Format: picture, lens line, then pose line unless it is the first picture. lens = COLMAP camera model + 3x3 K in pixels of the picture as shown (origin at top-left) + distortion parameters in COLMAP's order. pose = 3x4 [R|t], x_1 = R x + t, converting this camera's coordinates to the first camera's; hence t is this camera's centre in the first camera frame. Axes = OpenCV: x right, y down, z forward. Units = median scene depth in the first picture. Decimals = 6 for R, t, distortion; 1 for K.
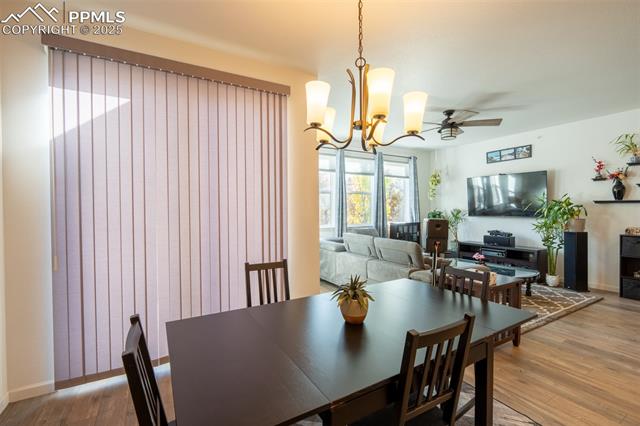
lens RADIAL K [[283.2, 0, 317.6], [0, 283.2, 212.8], [0, 0, 1]] dist [-0.009771, 0.001209]
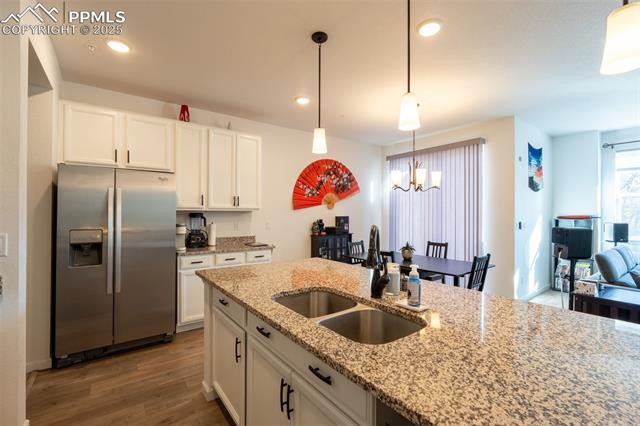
lens RADIAL K [[283.2, 0, 318.5], [0, 283.2, 212.8], [0, 0, 1]] dist [-0.009771, 0.001209]
pose [[0.117382, 0.003294, -0.993081, 0.806673], [-0.019742, 0.999805, 0.000983, -0.009748], [0.992891, 0.019490, 0.117424, -0.035624]]
